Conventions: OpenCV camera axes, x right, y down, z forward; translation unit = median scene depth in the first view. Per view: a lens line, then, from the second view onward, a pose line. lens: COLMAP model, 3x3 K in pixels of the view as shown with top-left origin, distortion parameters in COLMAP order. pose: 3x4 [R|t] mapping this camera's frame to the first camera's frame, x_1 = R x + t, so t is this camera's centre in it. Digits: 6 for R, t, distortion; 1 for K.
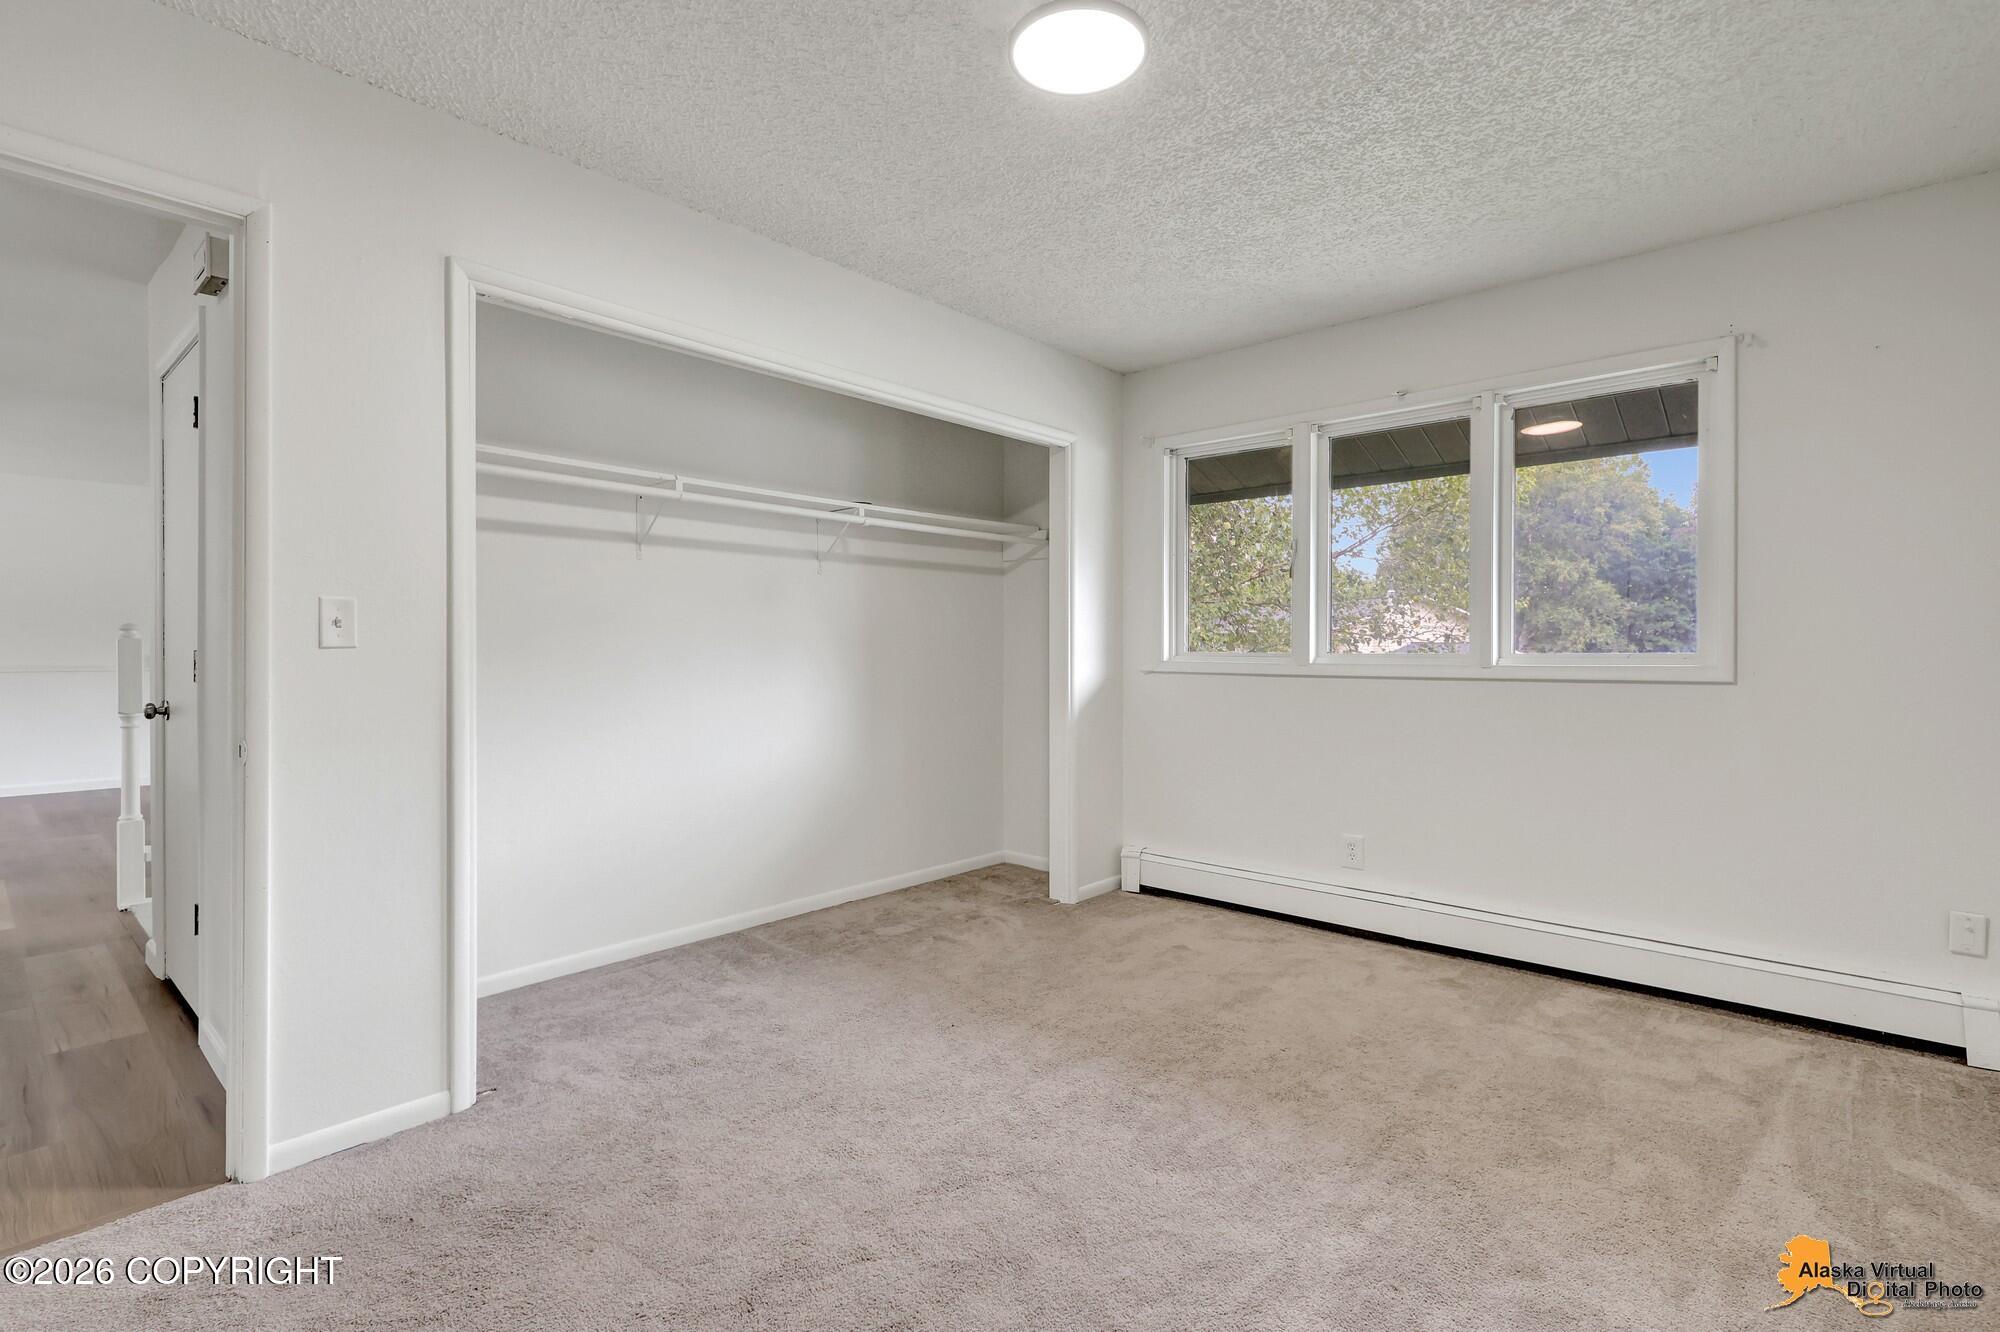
lens RADIAL K [[941.4, 0, 997.7], [0, 941.4, 671.5], [0, 0, 1]] dist [0.004103, -0.000609]
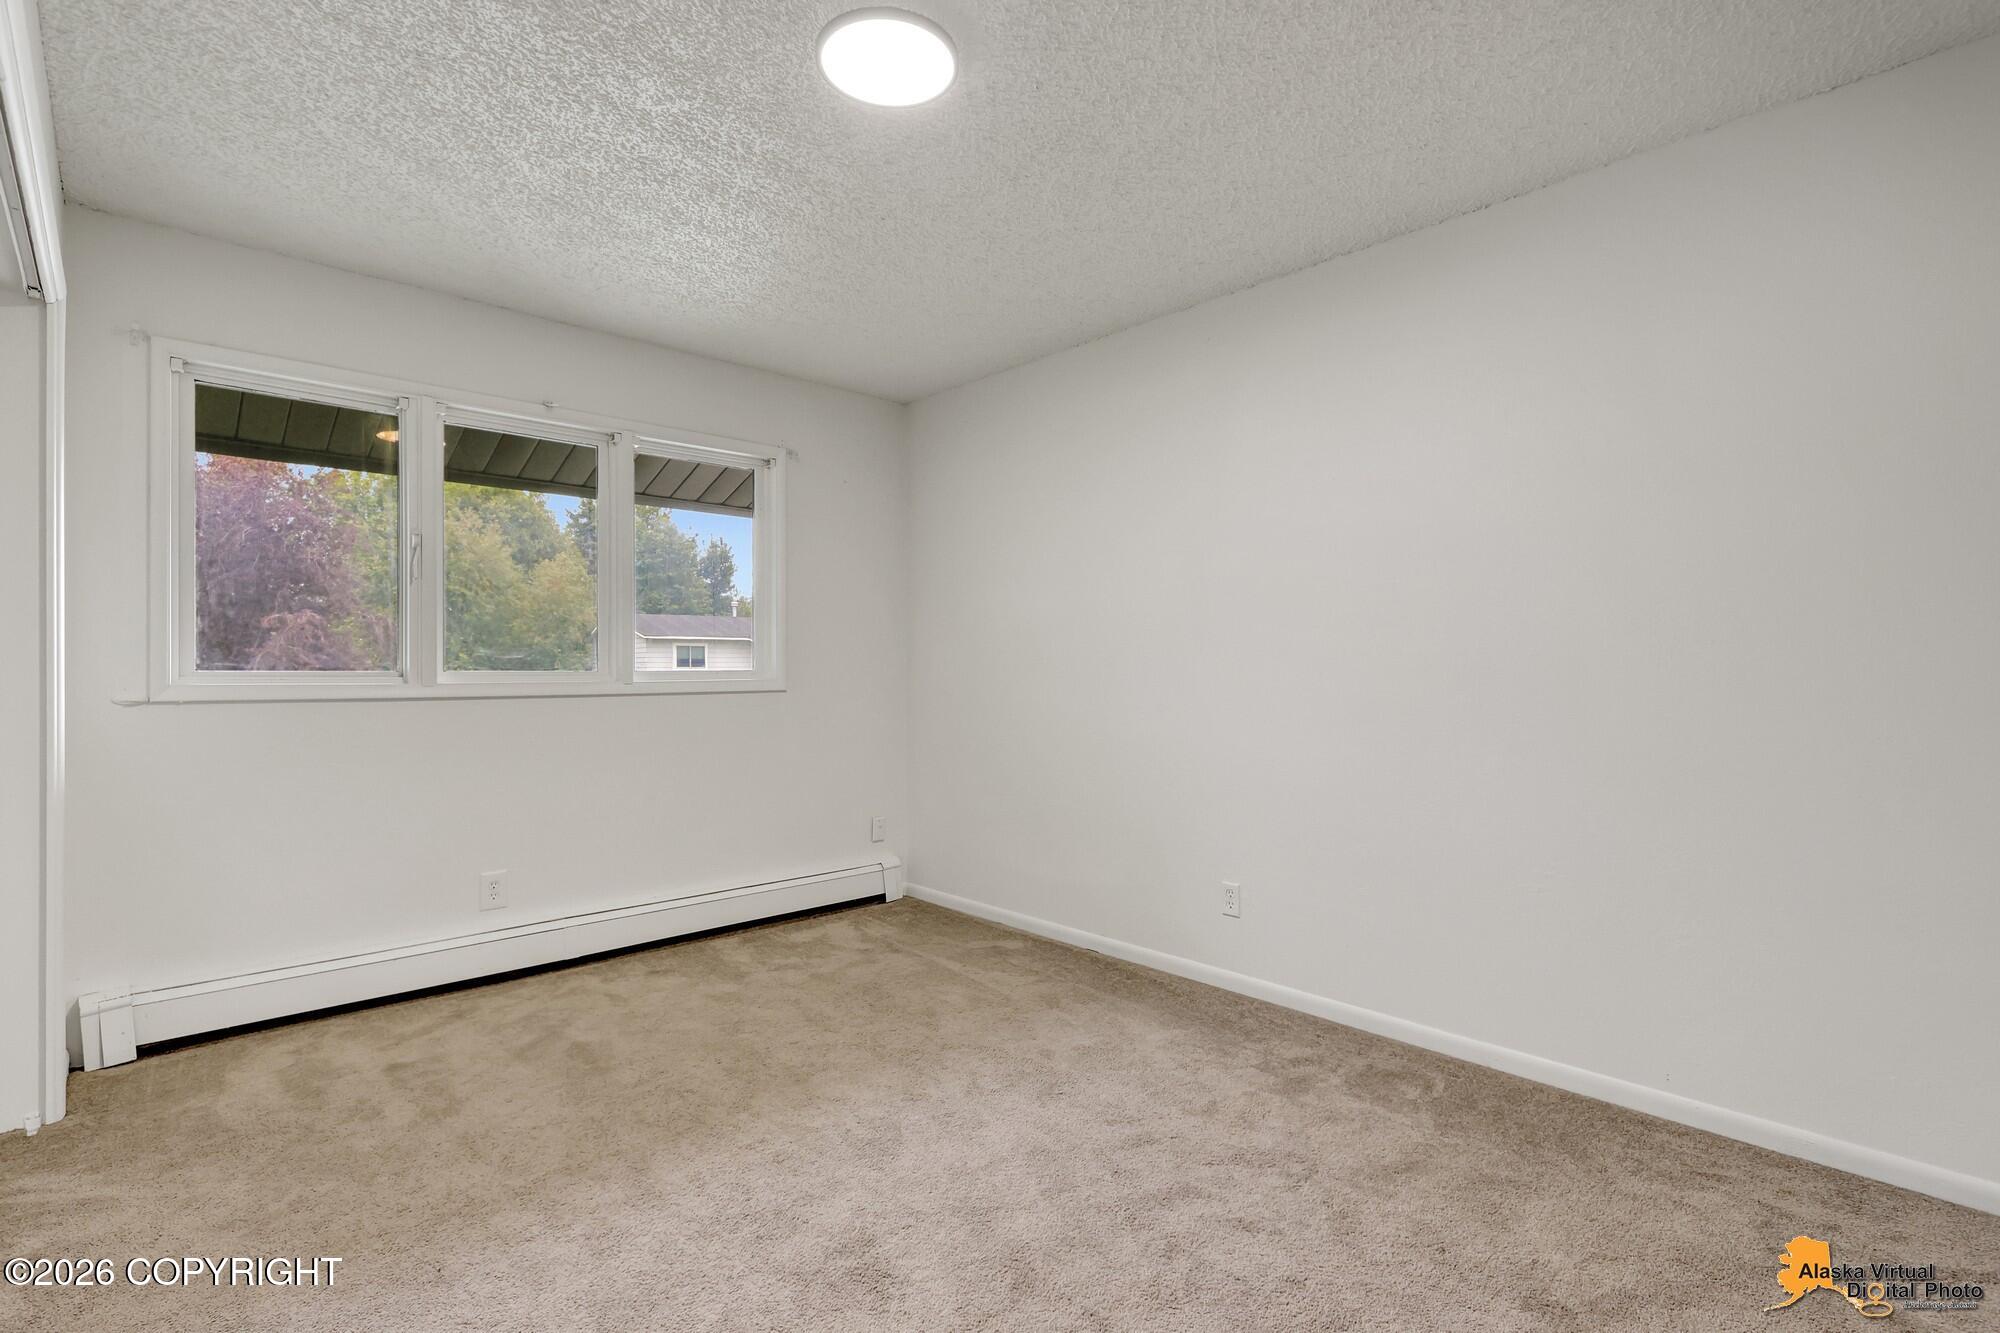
lens RADIAL K [[941.4, 0, 997.7], [0, 941.4, 672.0], [0, 0, 1]] dist [0.004103, -0.000609]
pose [[0.084953, -0.005384, 0.996370, -0.566483], [0.026246, 0.999651, 0.003164, -0.009568], [-0.996039, 0.025882, 0.085064, 0.510265]]
